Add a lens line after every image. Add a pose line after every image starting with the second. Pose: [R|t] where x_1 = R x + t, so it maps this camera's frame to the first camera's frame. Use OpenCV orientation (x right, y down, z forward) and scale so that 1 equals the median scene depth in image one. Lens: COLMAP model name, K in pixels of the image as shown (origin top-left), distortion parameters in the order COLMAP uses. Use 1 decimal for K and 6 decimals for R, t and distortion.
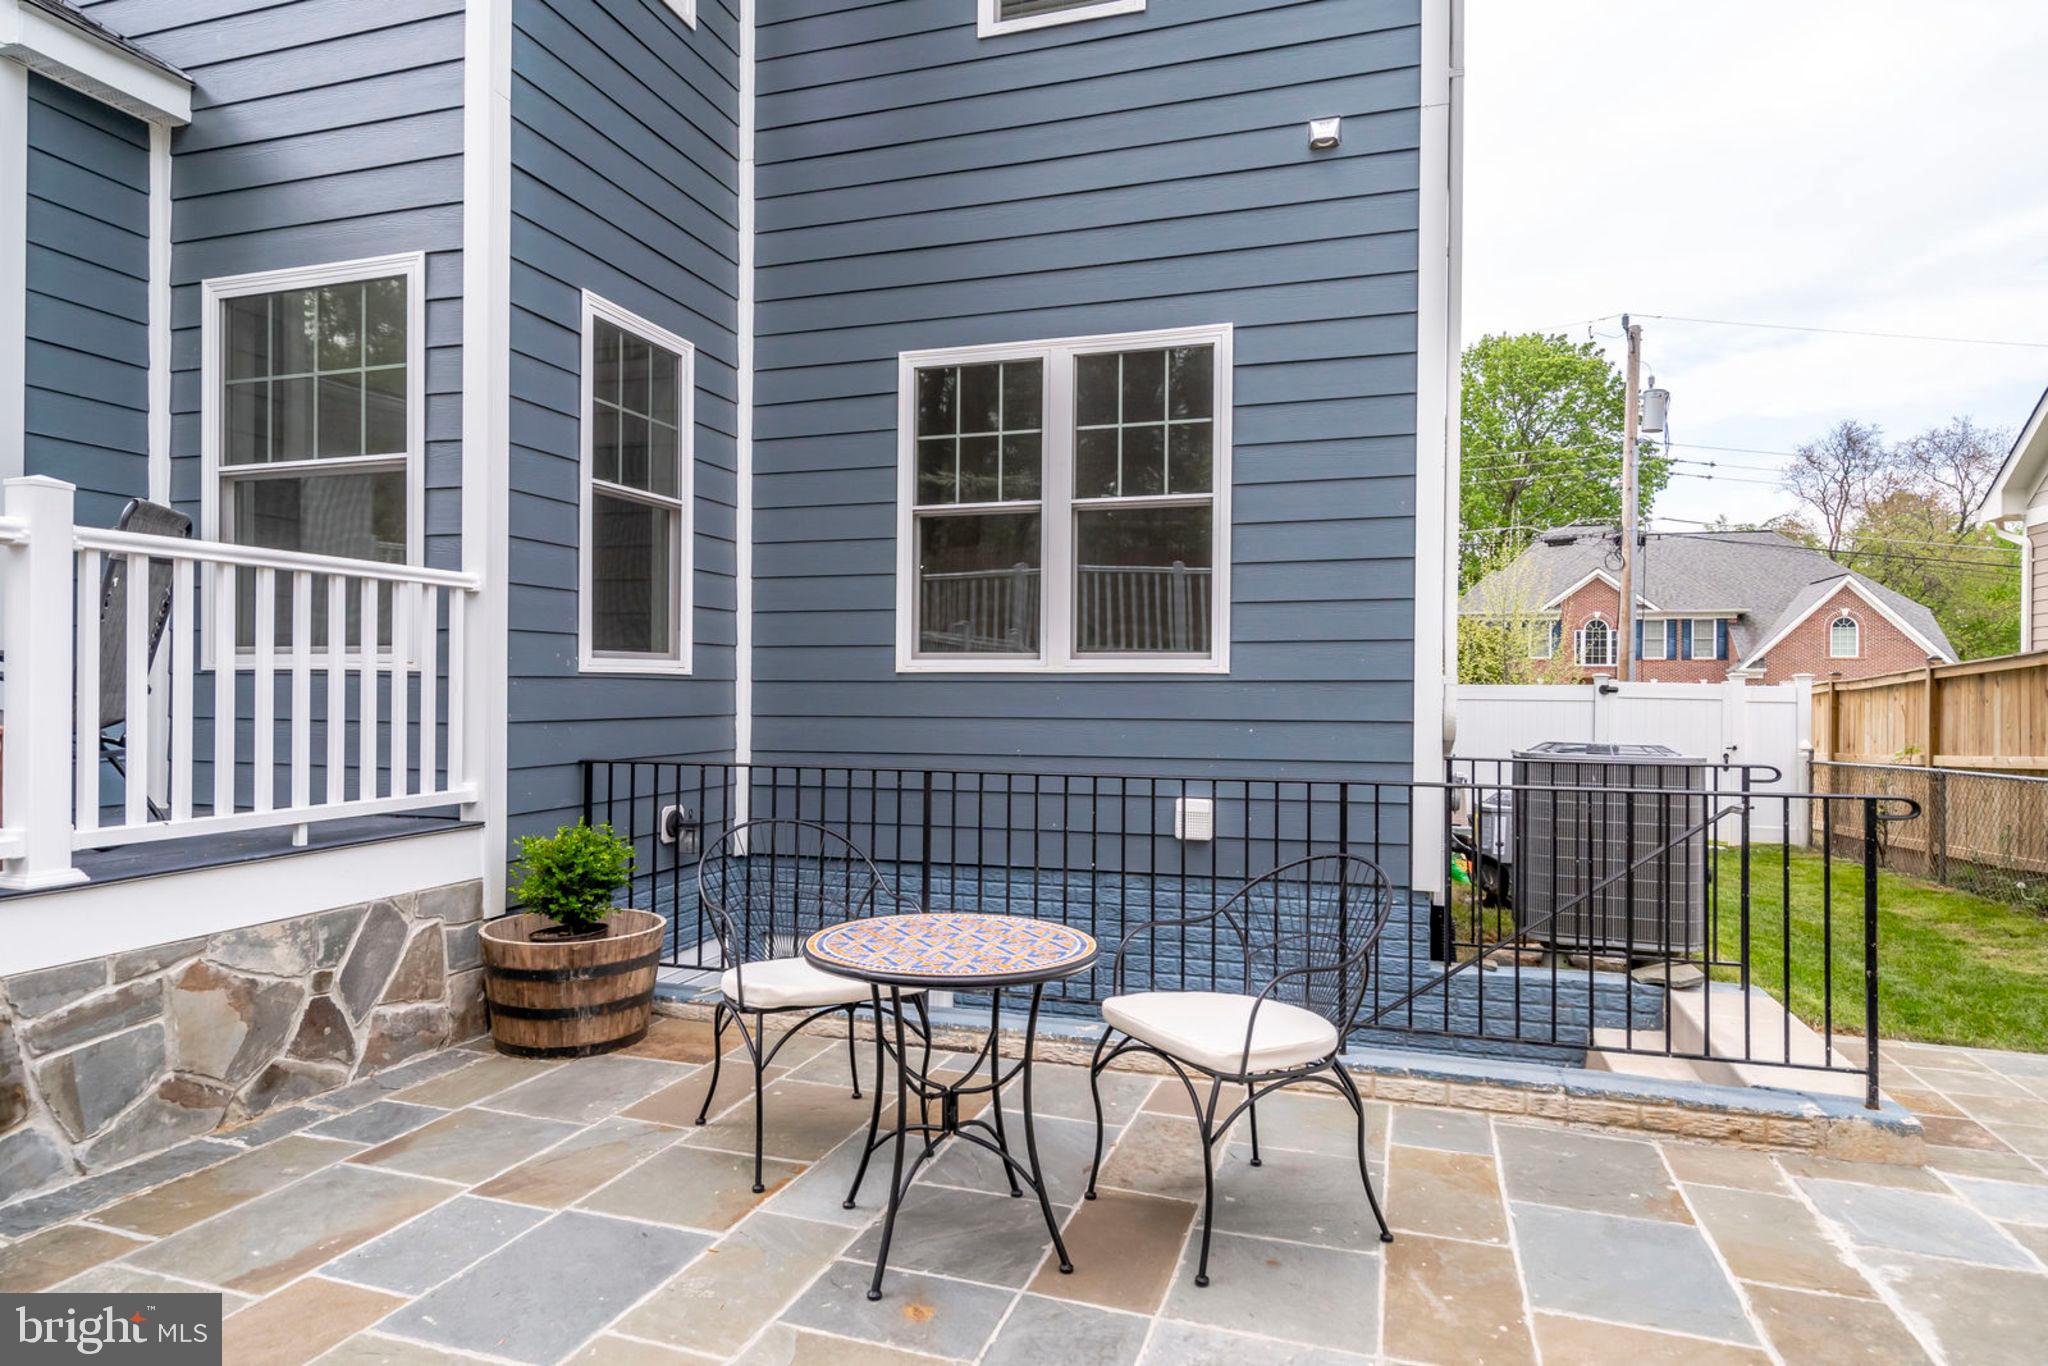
lens RADIAL K [[1161.4, 0, 1024.0], [0, 1161.4, 683.0], [0, 0, 1]] dist [0.023970, 0.000075]
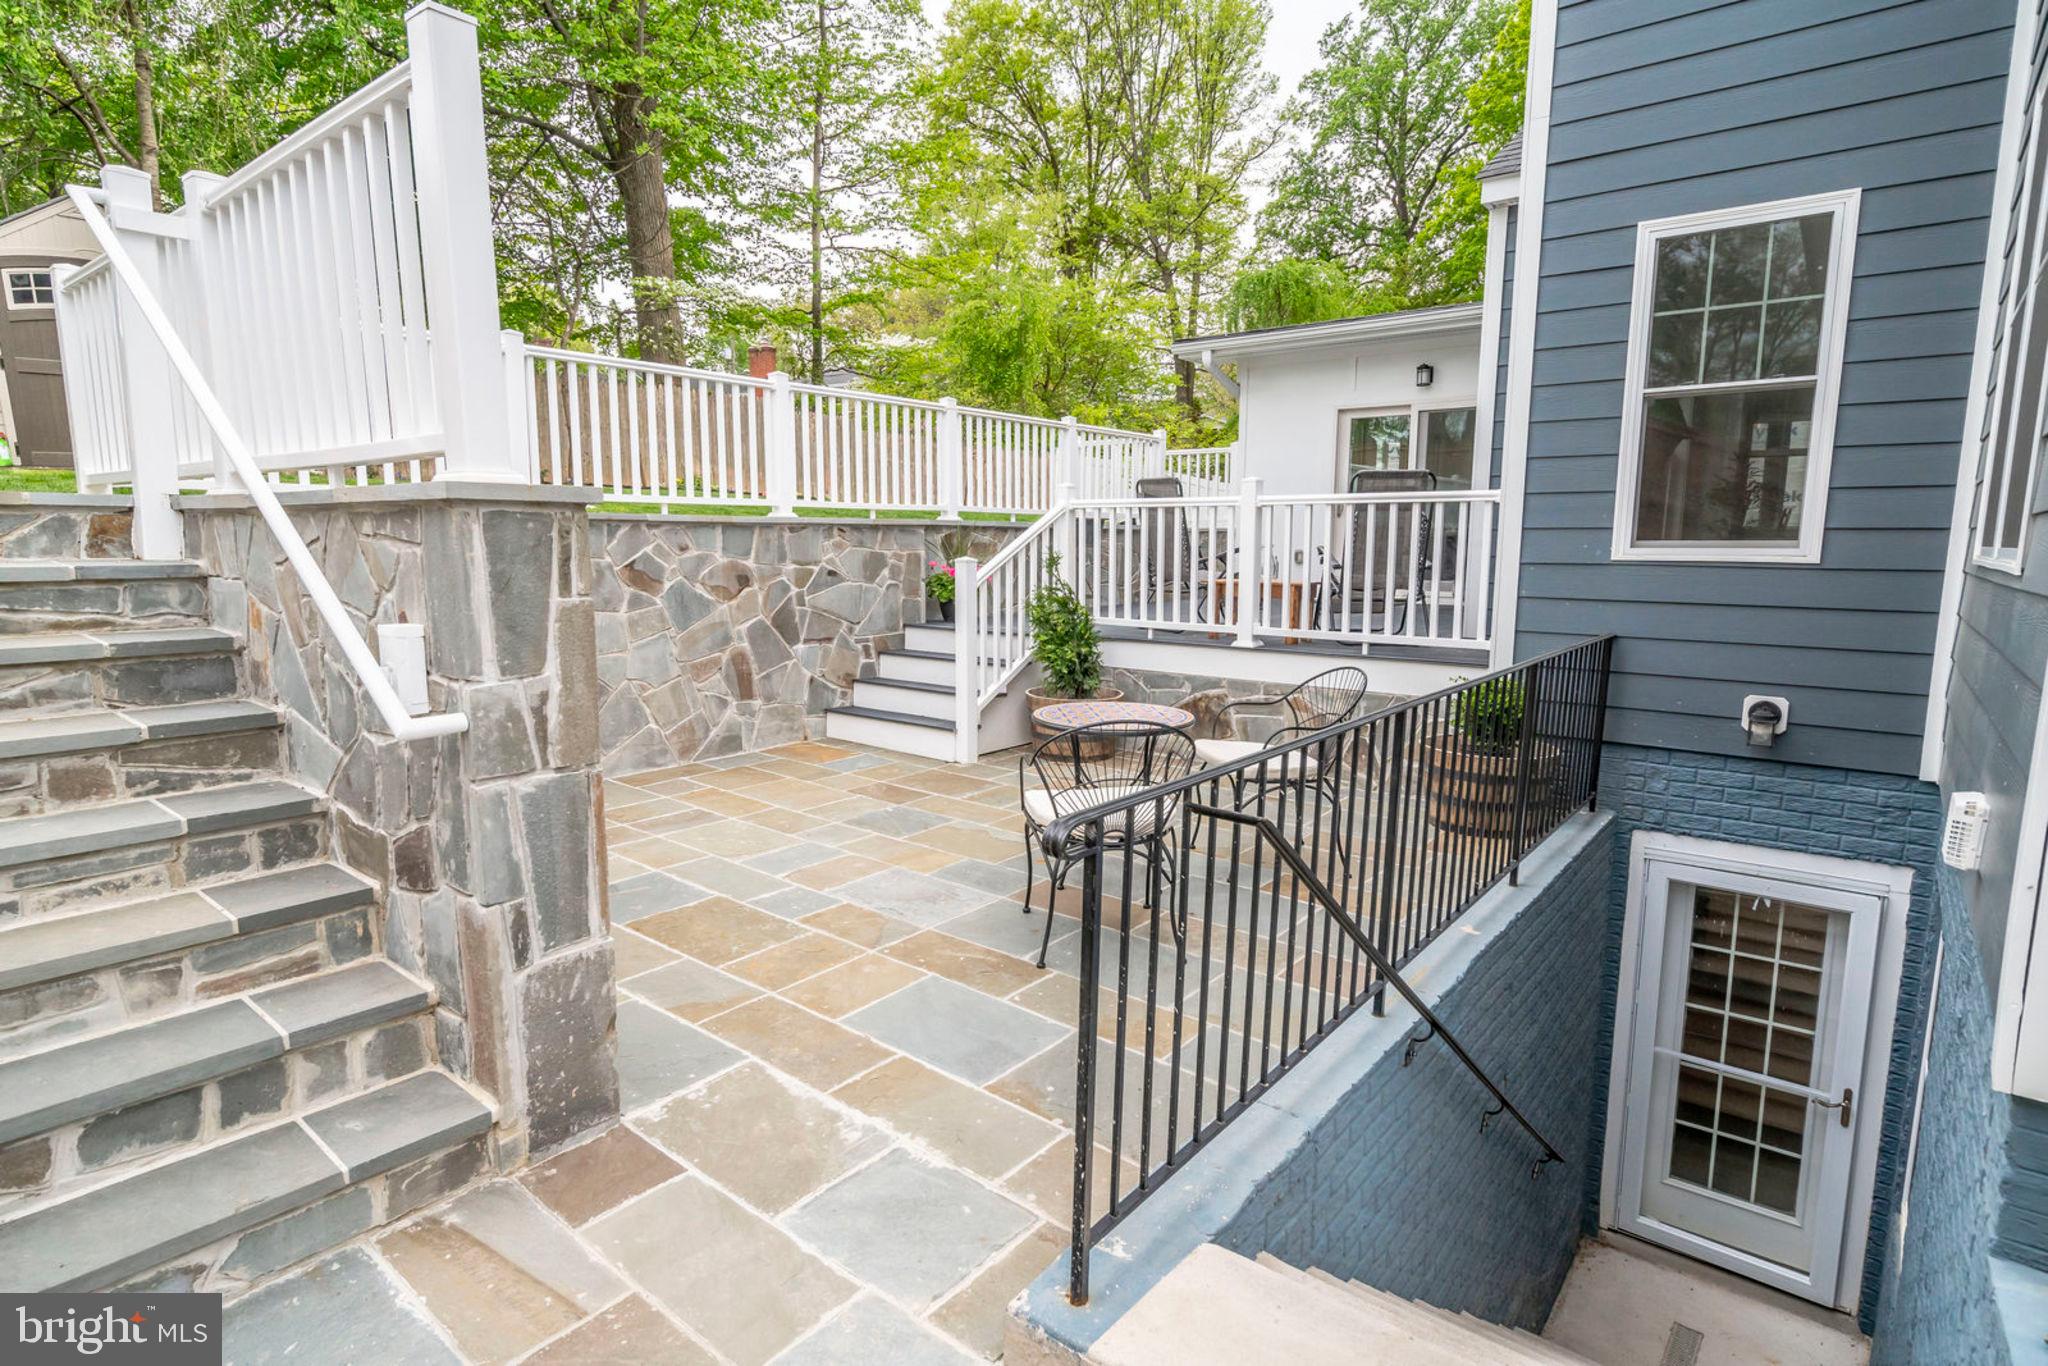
lens RADIAL K [[1055.7, 0, 1024.0], [0, 1055.7, 683.0], [0, 0, 1]] dist [-0.001273, -0.000478]
pose [[-0.348215, 0.115167, -0.930313, 1.146293], [-0.004262, 0.992220, 0.124426, -0.021522], [0.937405, 0.047292, -0.345015, 1.095669]]
